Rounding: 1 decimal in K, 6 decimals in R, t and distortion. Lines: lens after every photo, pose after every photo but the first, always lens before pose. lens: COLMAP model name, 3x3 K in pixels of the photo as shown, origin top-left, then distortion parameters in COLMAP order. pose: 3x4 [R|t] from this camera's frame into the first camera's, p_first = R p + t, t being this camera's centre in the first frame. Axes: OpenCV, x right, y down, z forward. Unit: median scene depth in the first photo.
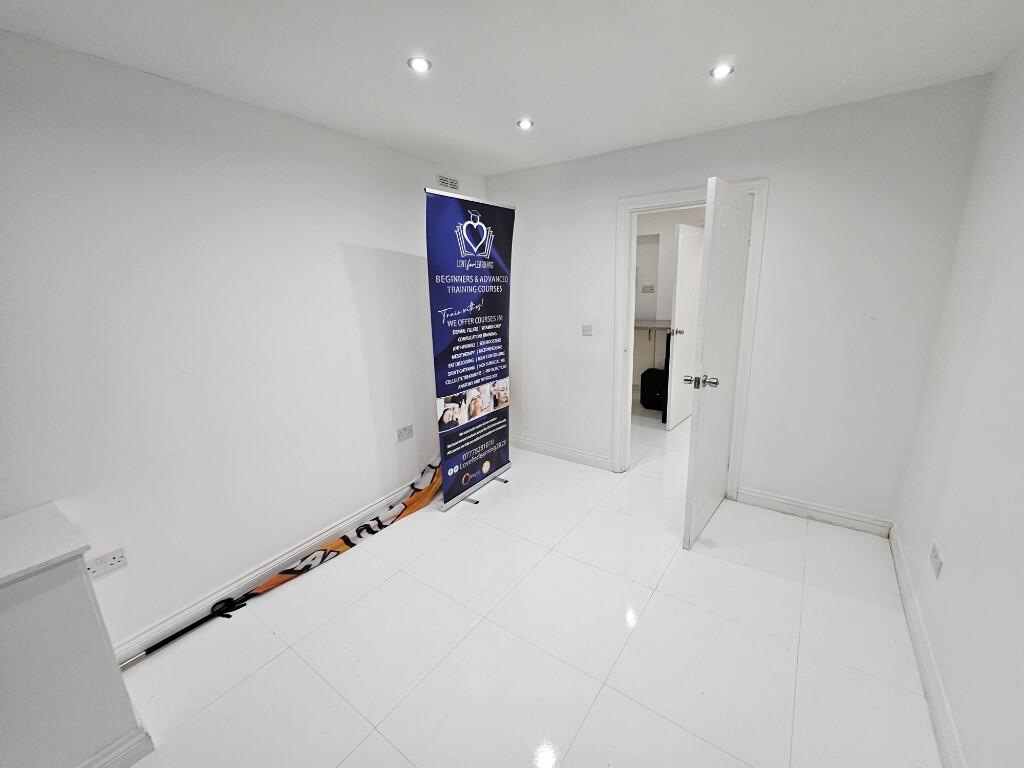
lens RADIAL K [[411.4, 0, 512.0], [0, 411.4, 384.0], [0, 0, 1]] dist [-0.000397, -0.000166]
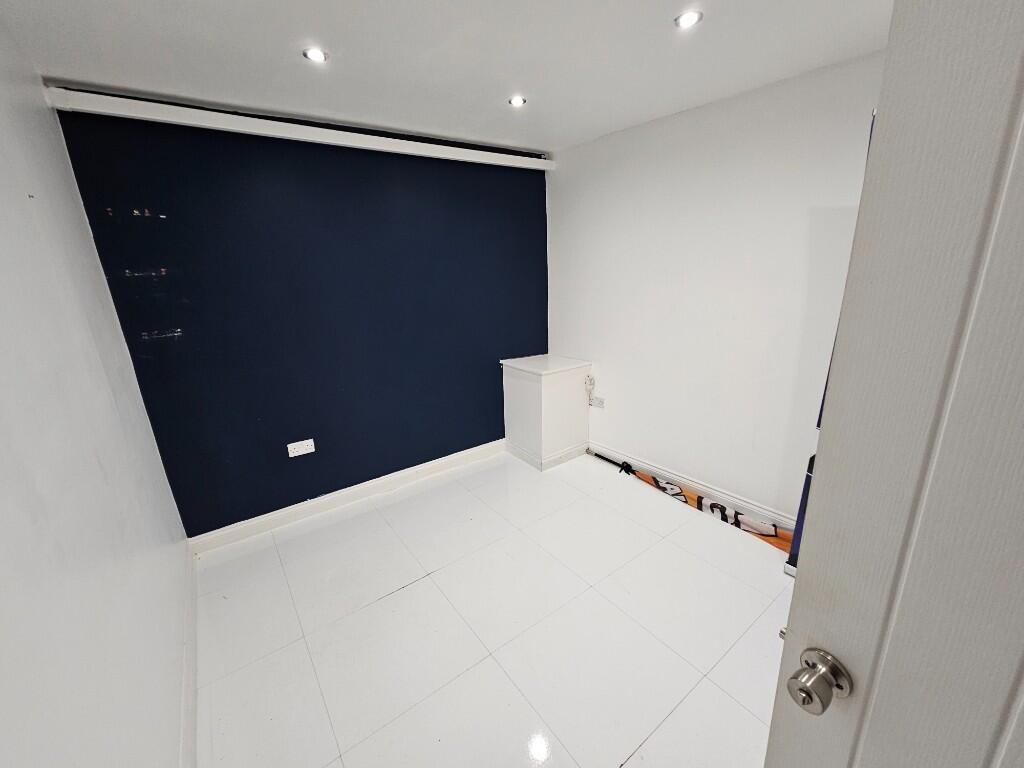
lens RADIAL K [[411.4, 0, 512.0], [0, 411.4, 384.0], [0, 0, 1]] dist [-0.000397, -0.000166]
pose [[-0.312565, 0.302109, -0.900574, 0.643566], [-0.174267, 0.913747, 0.367011, -0.209514], [0.933774, 0.271655, -0.232958, 0.756106]]
